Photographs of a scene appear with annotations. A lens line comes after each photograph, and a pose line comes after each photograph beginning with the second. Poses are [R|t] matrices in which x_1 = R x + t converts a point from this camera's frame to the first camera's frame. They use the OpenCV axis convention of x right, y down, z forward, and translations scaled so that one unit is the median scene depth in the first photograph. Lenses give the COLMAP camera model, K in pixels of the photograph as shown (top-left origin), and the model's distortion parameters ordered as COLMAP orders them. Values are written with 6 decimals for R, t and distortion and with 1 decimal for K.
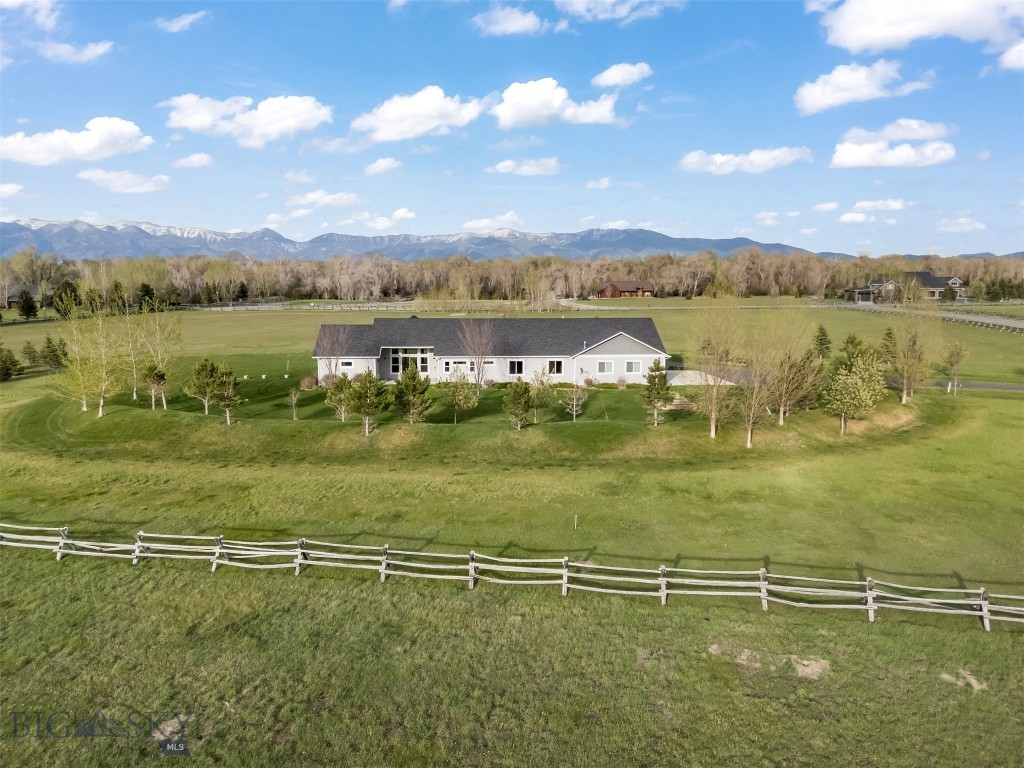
lens RADIAL K [[756.9, 0, 511.8], [0, 756.9, 386.0], [0, 0, 1]] dist [0.085031, -0.078712]
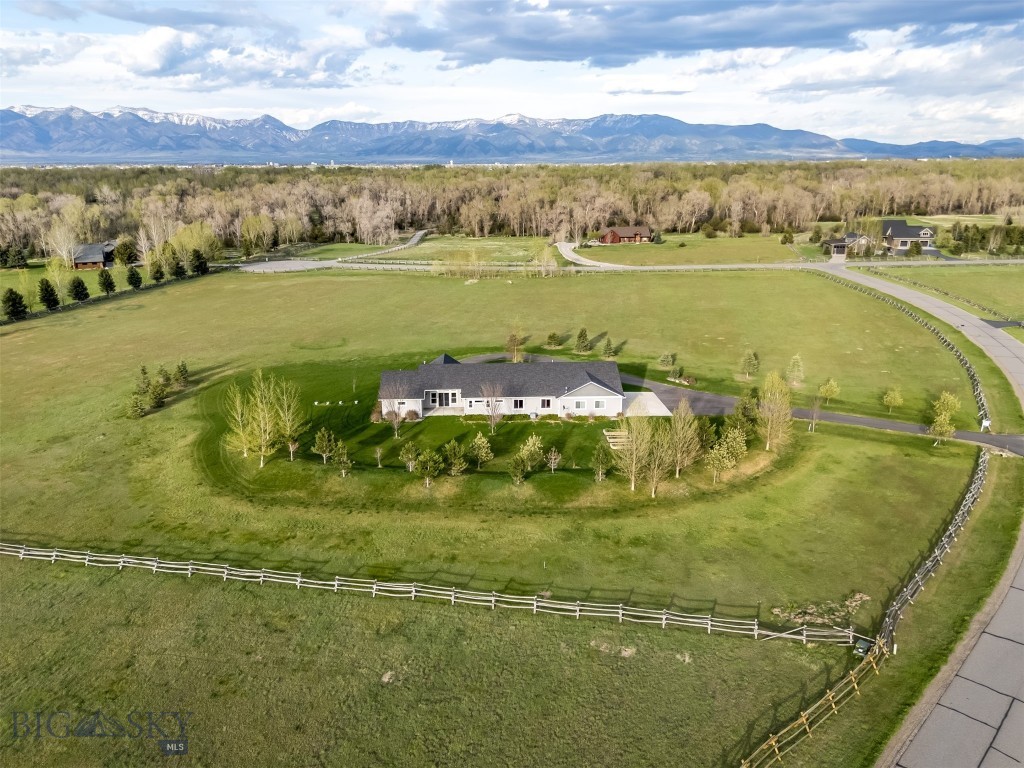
lens RADIAL K [[756.9, 0, 511.8], [0, 756.9, 386.0], [0, 0, 1]] dist [0.085031, -0.078712]
pose [[0.999924, 0.000573, -0.012327, 0.016970], [0.001130, 0.990468, 0.137738, -0.410288], [0.012288, -0.137741, 0.990392, -0.666578]]
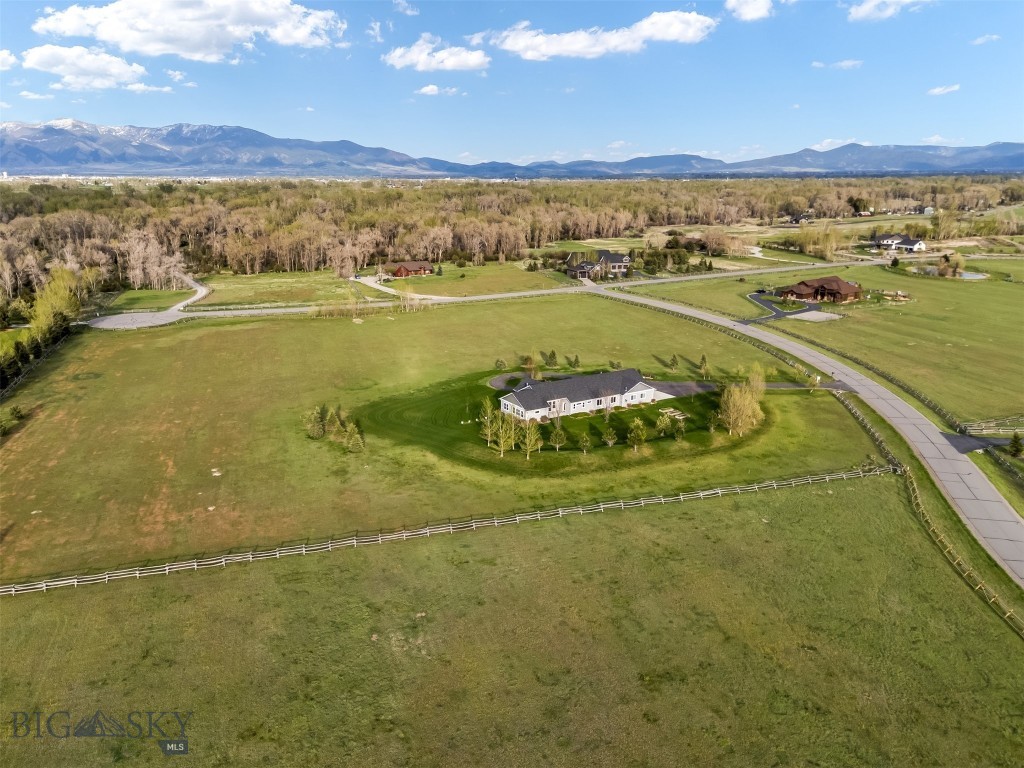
lens RADIAL K [[756.9, 0, 511.8], [0, 756.9, 386.0], [0, 0, 1]] dist [0.085031, -0.078712]
pose [[0.880058, -0.122964, 0.458670, -1.964344], [0.066161, 0.988222, 0.137986, -0.630620], [-0.470235, -0.091089, 0.877828, -1.305837]]
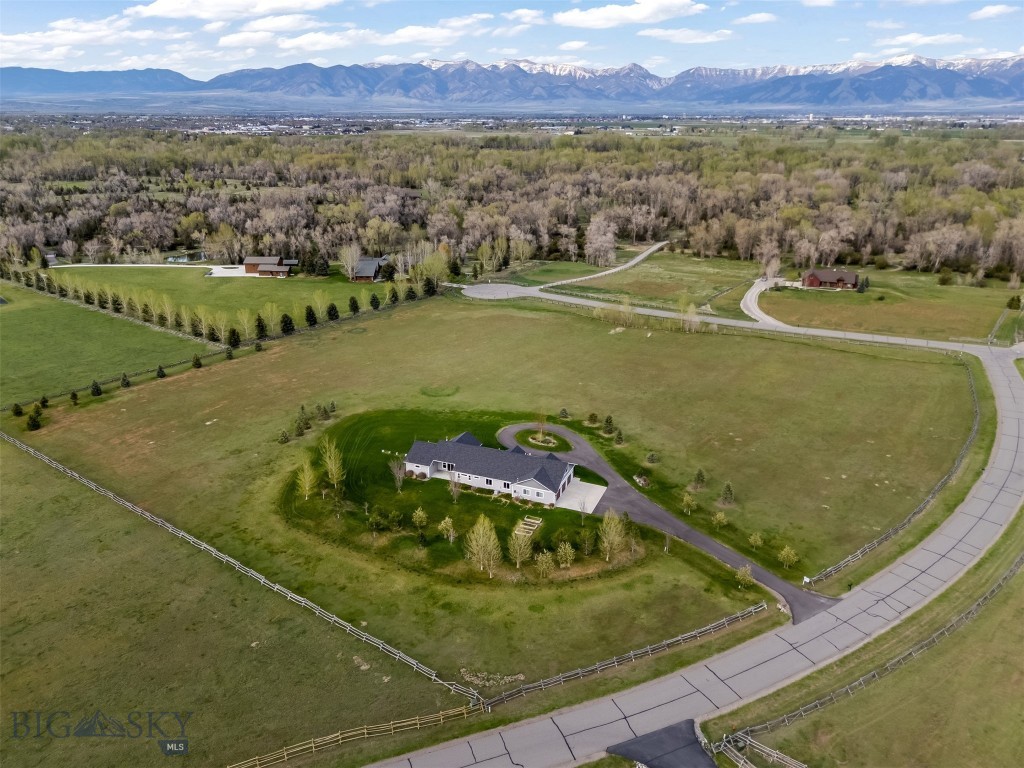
lens RADIAL K [[756.9, 0, 511.8], [0, 756.9, 386.0], [0, 0, 1]] dist [0.085031, -0.078712]
pose [[0.899419, 0.155139, -0.408627, 1.385861], [-0.071008, 0.974332, 0.213622, -1.162448], [0.431280, -0.163120, 0.887350, -1.223117]]
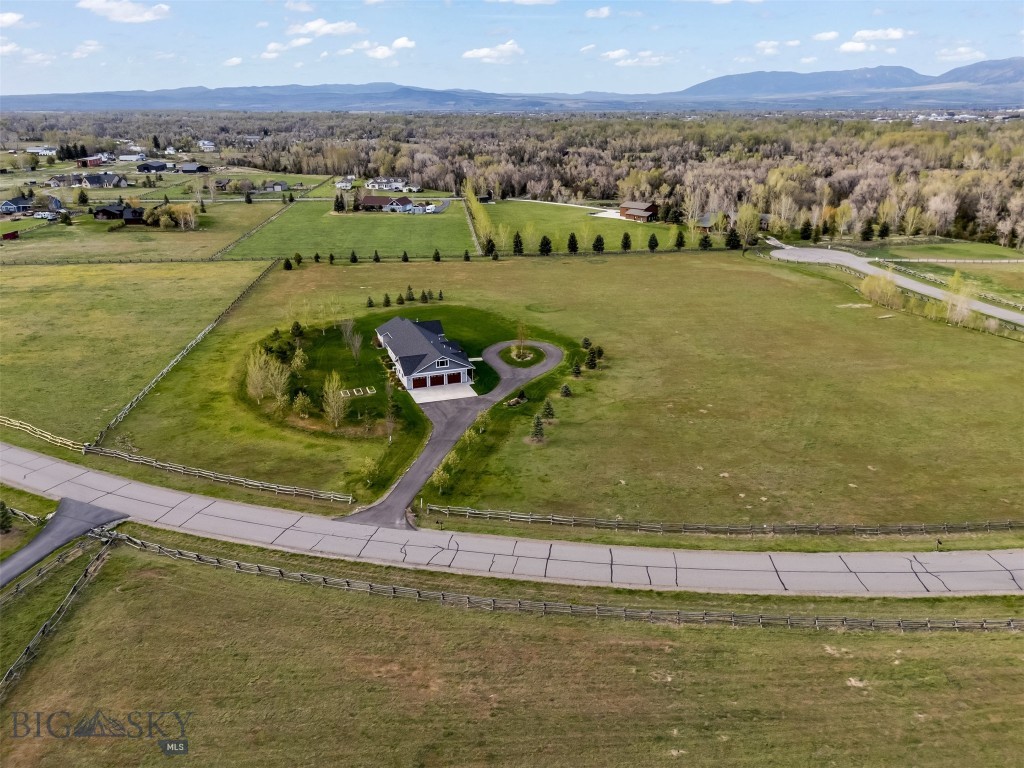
lens RADIAL K [[756.9, 0, 511.8], [0, 756.9, 386.0], [0, 0, 1]] dist [0.085031, -0.078712]
pose [[0.283675, 0.332635, -0.899379, 3.271676], [-0.141233, 0.942172, 0.303916, -1.035353], [0.948463, 0.040808, 0.314250, 1.026911]]
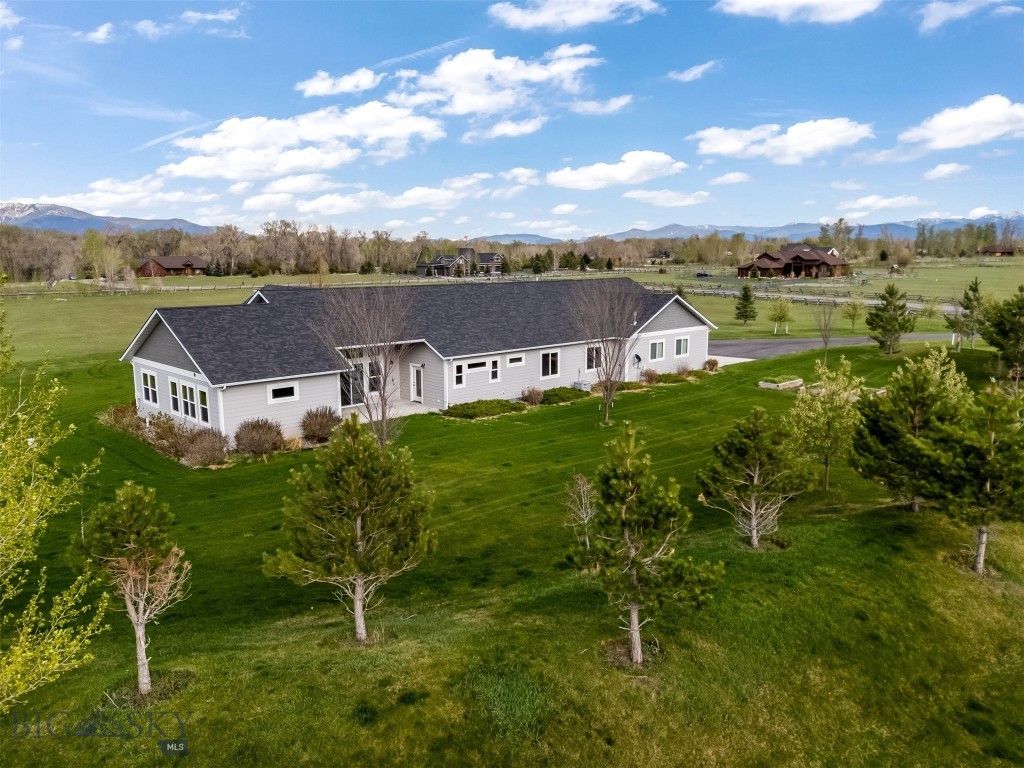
lens RADIAL K [[756.9, 0, 511.8], [0, 756.9, 386.0], [0, 0, 1]] dist [0.085031, -0.078712]
pose [[0.771759, -0.113602, 0.625686, -0.609872], [0.098954, 0.993382, 0.058306, -0.071485], [-0.628169, 0.016916, 0.777893, 0.910897]]
